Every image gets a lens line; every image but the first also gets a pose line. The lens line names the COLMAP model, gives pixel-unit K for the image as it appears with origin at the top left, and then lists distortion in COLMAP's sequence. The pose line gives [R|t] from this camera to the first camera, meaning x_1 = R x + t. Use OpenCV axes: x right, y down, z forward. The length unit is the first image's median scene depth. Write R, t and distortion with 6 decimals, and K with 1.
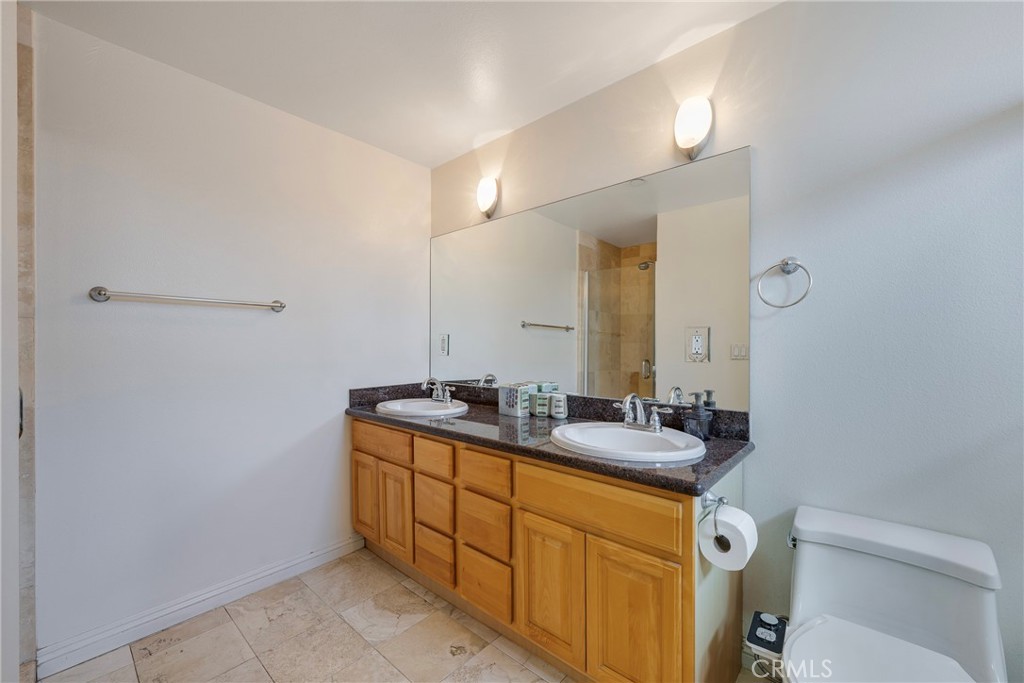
lens RADIAL K [[411.9, 0, 512.4], [0, 411.9, 343.8], [0, 0, 1]] dist [-0.000068, 0.000014]
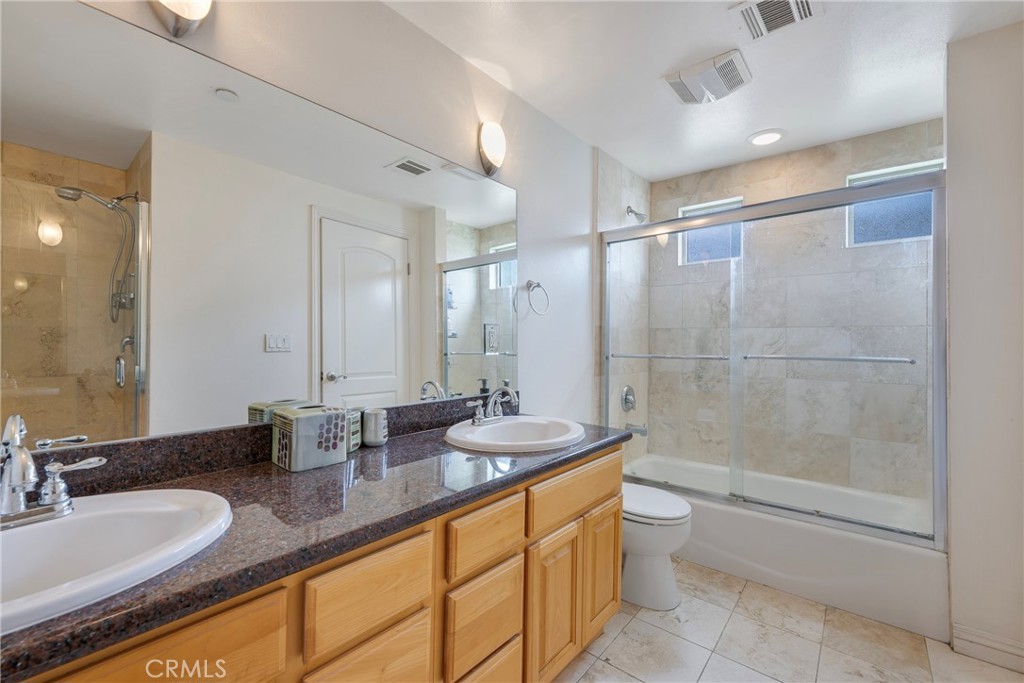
lens RADIAL K [[411.9, 0, 512.4], [0, 411.9, 343.8], [0, 0, 1]] dist [-0.000068, 0.000014]
pose [[-0.003263, 0.001099, 0.999994, -0.742411], [0.001601, 0.999998, -0.001094, 0.017953], [-0.999993, 0.001597, -0.003265, 1.005023]]
